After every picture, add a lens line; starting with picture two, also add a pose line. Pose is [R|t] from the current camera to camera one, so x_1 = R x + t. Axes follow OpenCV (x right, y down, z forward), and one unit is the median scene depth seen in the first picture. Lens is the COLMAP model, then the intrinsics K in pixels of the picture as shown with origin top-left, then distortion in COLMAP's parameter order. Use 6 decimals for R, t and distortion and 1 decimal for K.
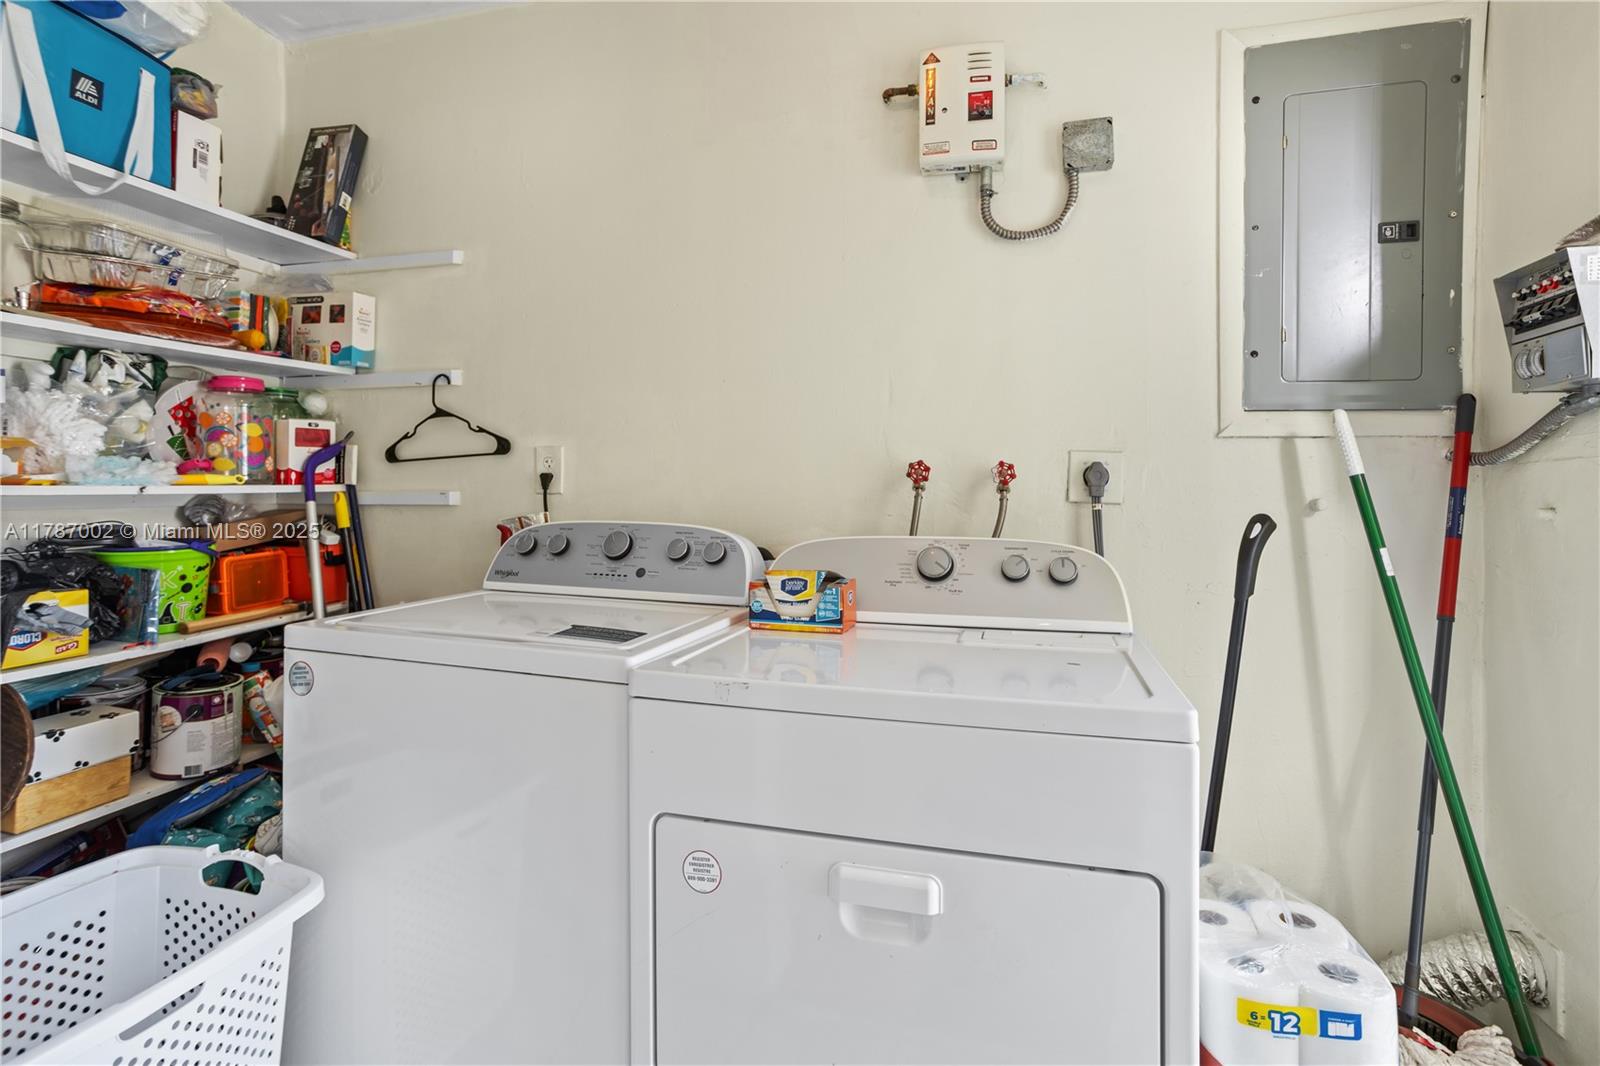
lens RADIAL K [[776.3, 0, 788.2], [0, 776.3, 521.3], [0, 0, 1]] dist [-0.010961, 0.003633]
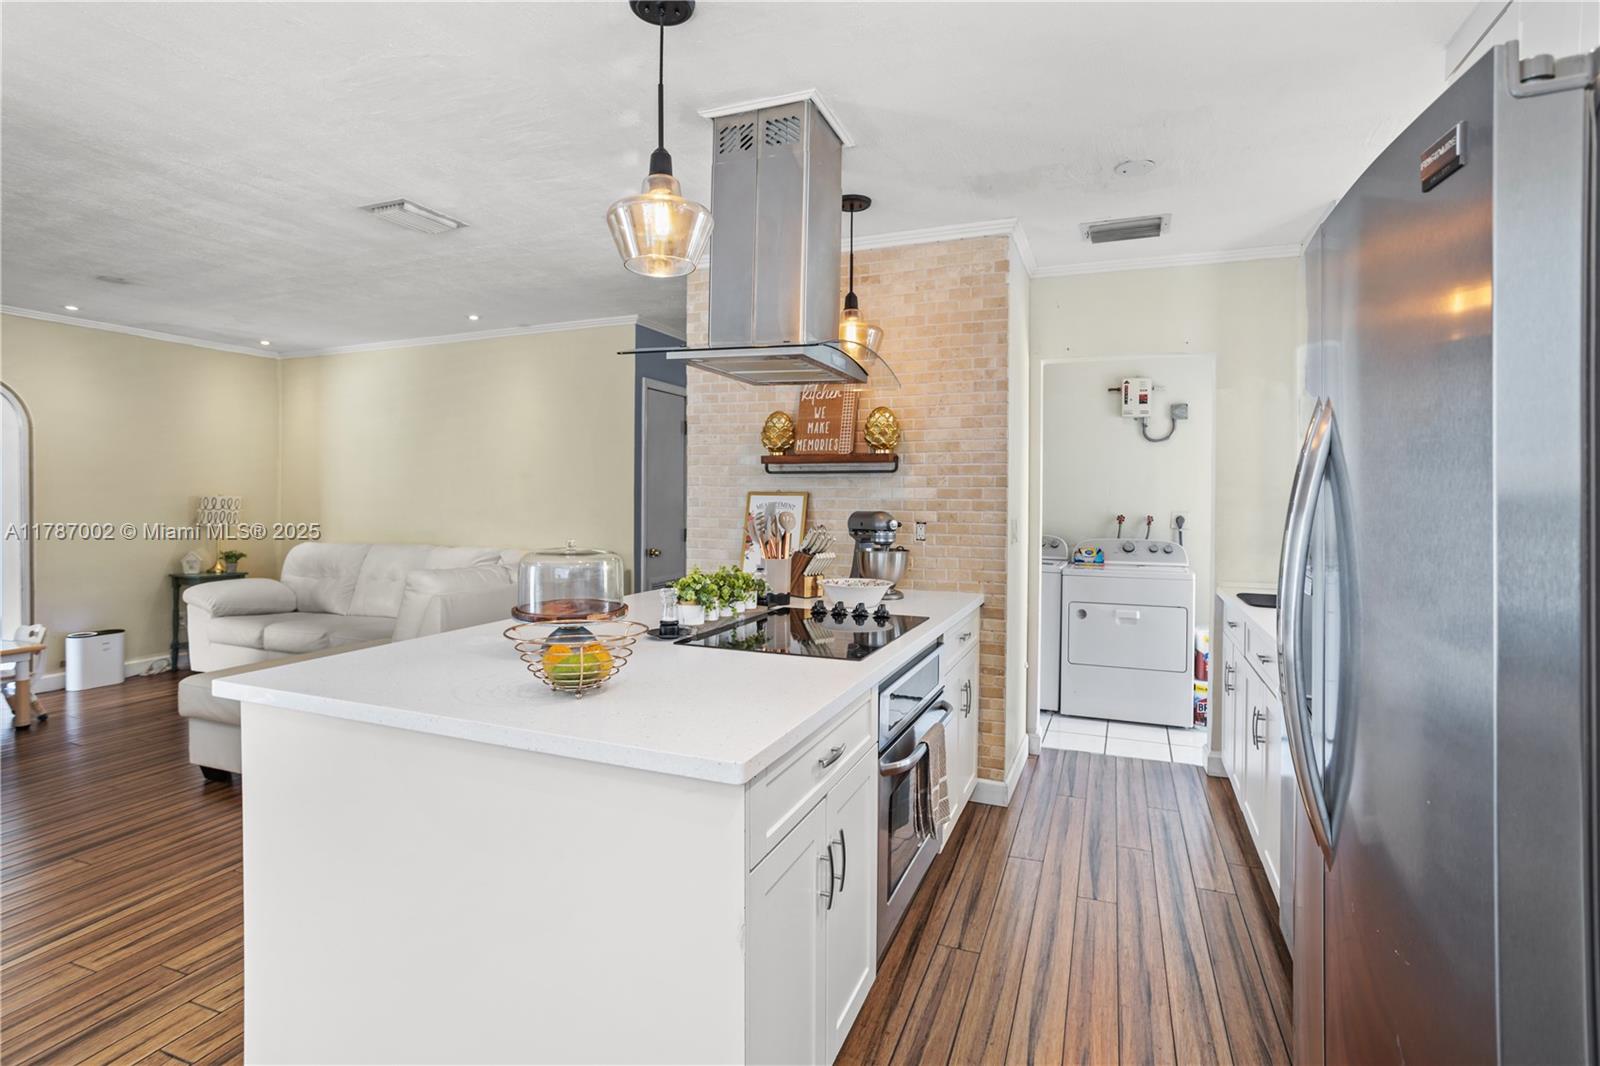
lens RADIAL K [[776.3, 0, 803.1], [0, 776.3, 518.1], [0, 0, 1]] dist [-0.010961, 0.003633]
pose [[0.993282, 0.012124, -0.115079, -0.735939], [-0.011082, 0.999892, 0.009684, -0.078350], [0.115184, -0.008344, 0.993309, -2.223117]]
